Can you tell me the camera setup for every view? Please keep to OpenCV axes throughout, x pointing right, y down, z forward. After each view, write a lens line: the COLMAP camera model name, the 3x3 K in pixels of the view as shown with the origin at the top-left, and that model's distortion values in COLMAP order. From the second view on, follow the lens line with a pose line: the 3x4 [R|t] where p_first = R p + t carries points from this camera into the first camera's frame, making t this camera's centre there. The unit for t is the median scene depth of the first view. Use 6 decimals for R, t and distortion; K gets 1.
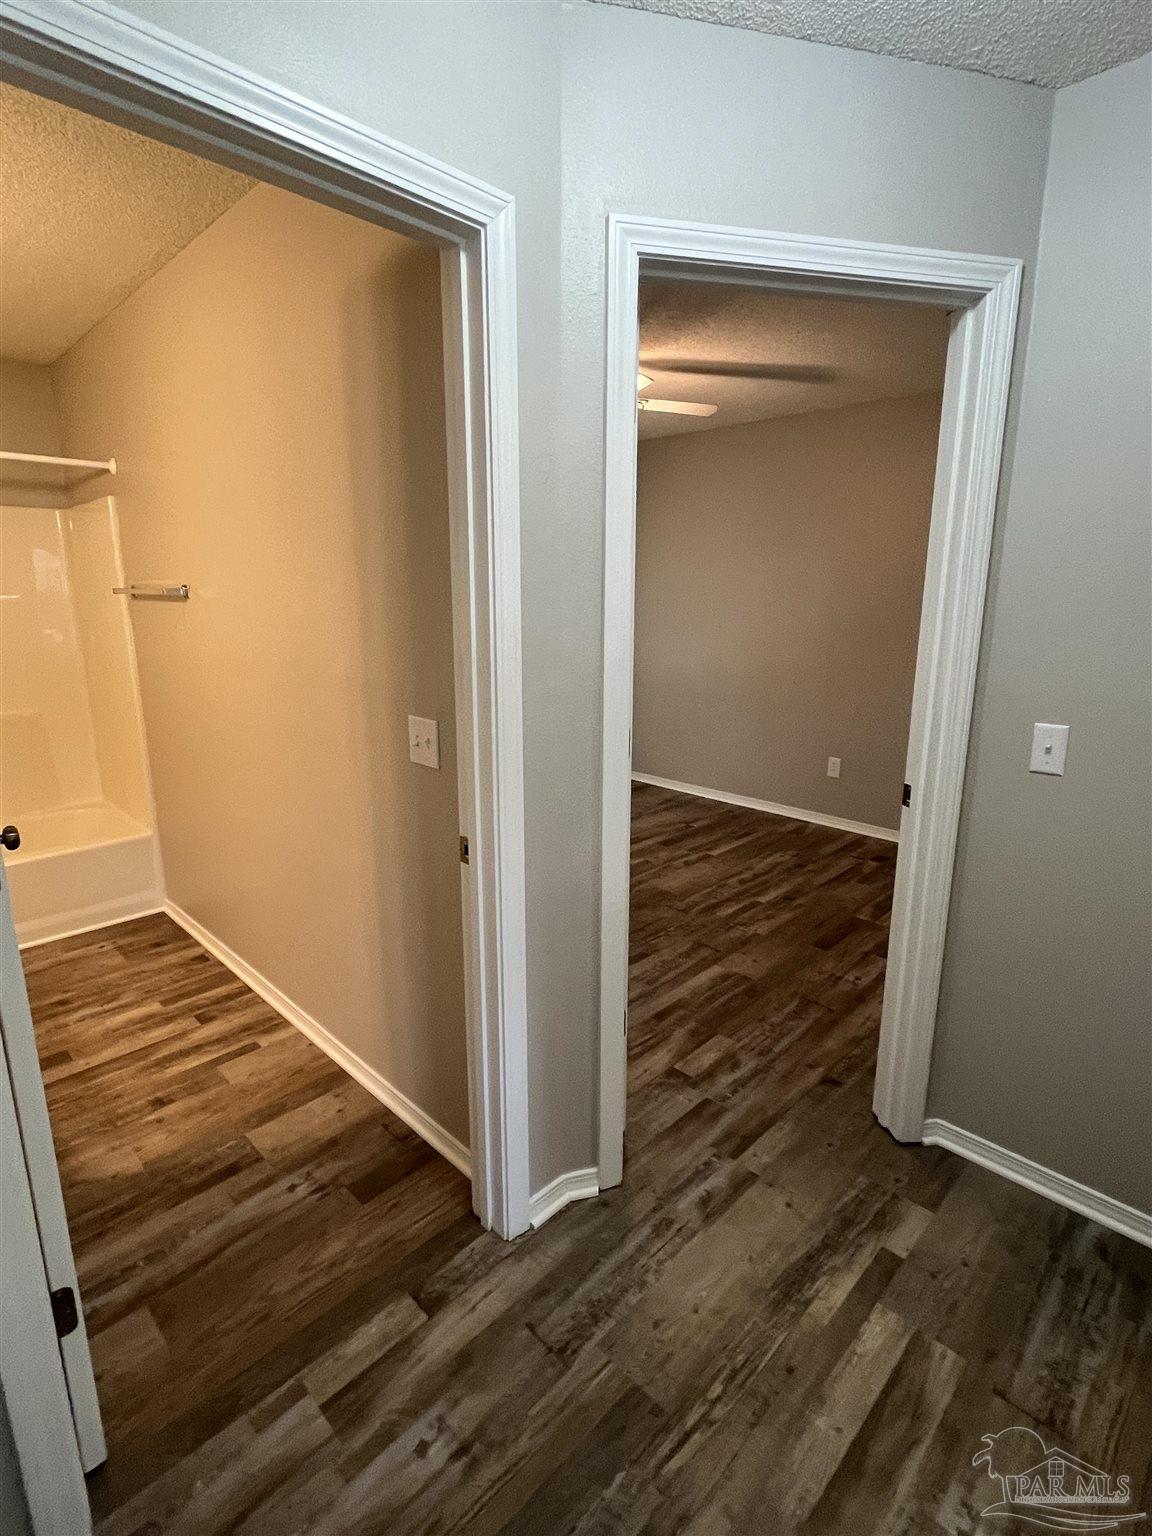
lens RADIAL K [[759.0, 0, 575.0], [0, 759.0, 765.6], [0, 0, 1]] dist [-0.002999, -0.000720]
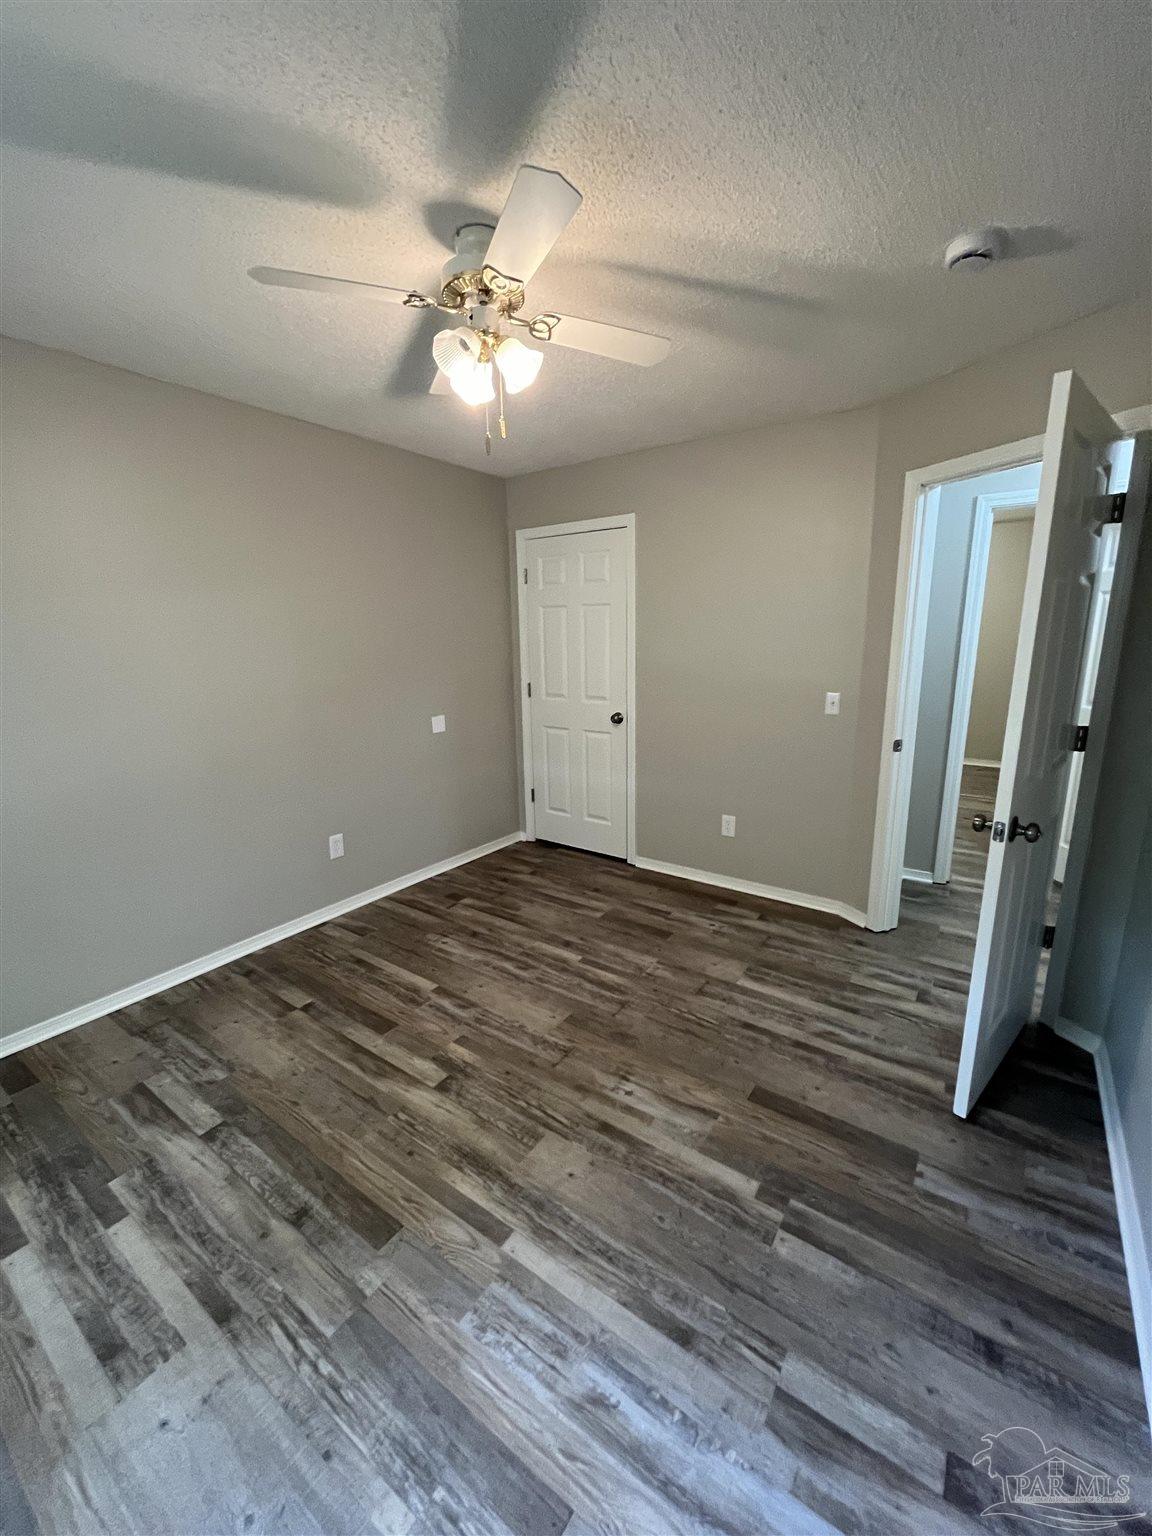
lens RADIAL K [[620.8, 0, 576.6], [0, 620.8, 771.3], [0, 0, 1]] dist [-0.000854, 0.000283]
pose [[-0.168953, -0.221007, 0.960526, -0.411607], [0.238215, 0.936489, 0.257377, -0.221791], [-0.956404, 0.272296, -0.105575, 0.913682]]
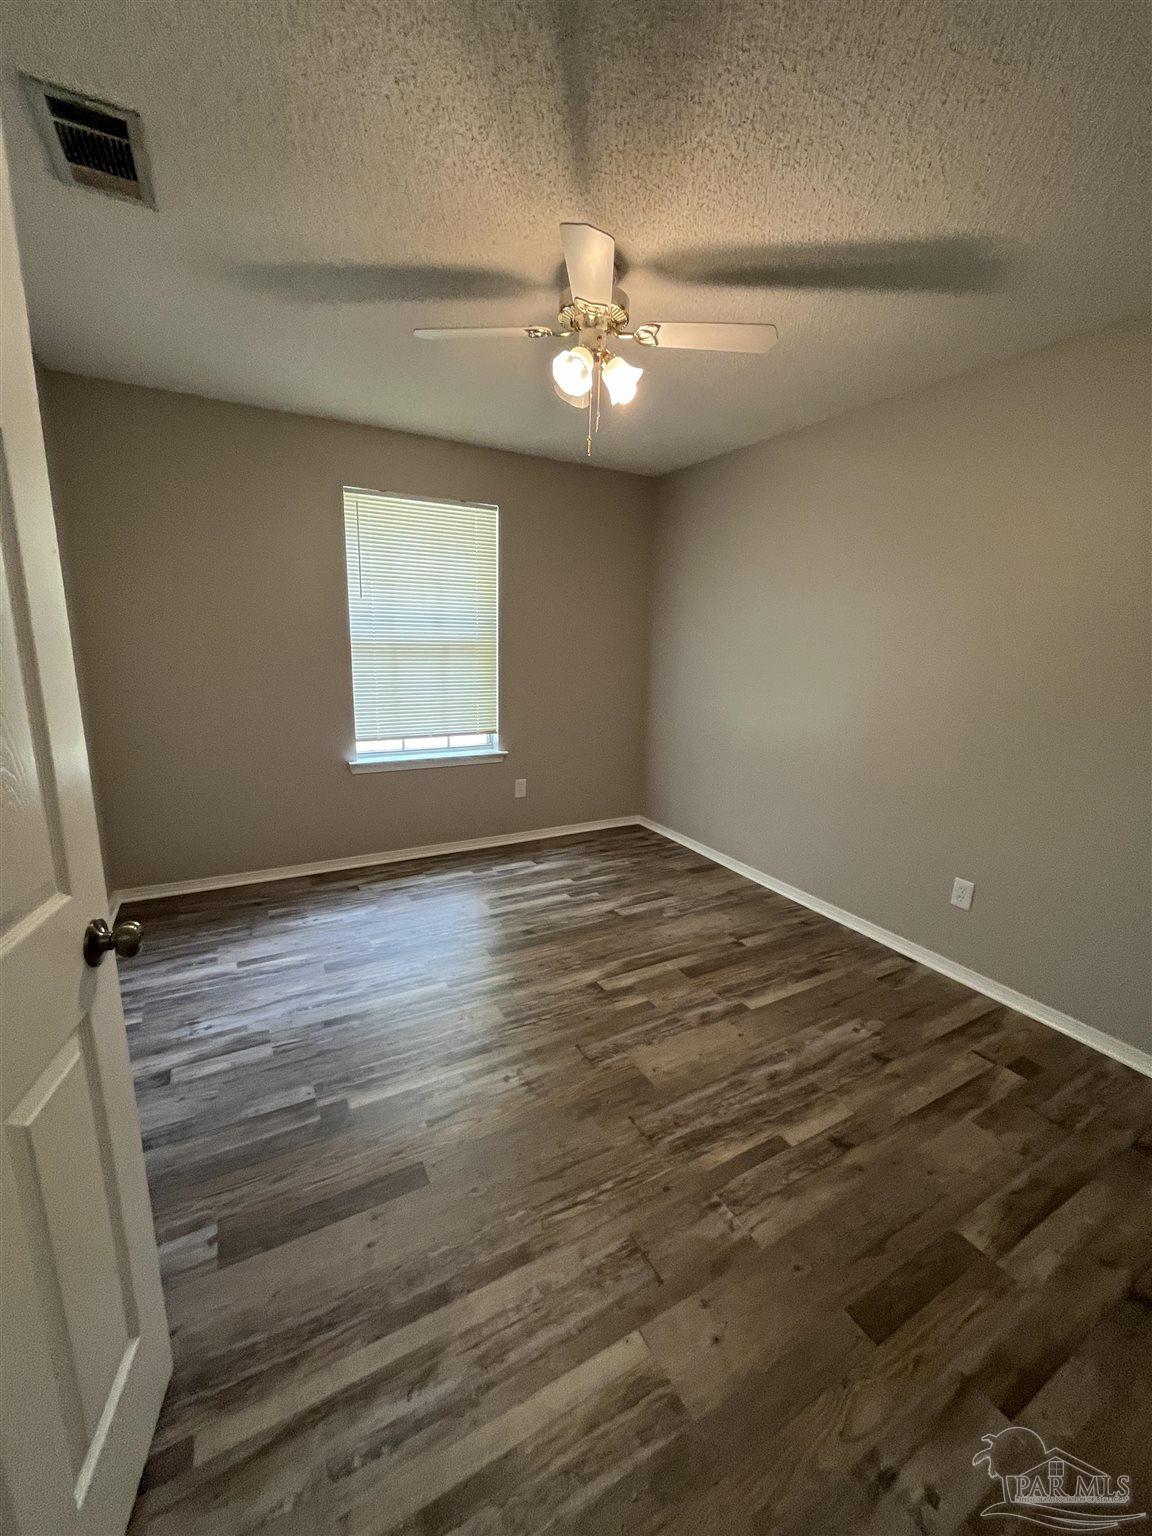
lens RADIAL K [[620.8, 0, 576.6], [0, 620.8, 771.3], [0, 0, 1]] dist [-0.000854, 0.000283]
pose [[0.960998, 0.085503, -0.263006, 0.167788], [-0.089044, 0.996027, -0.001548, -0.087234], [0.261829, 0.024907, 0.964793, 0.422517]]
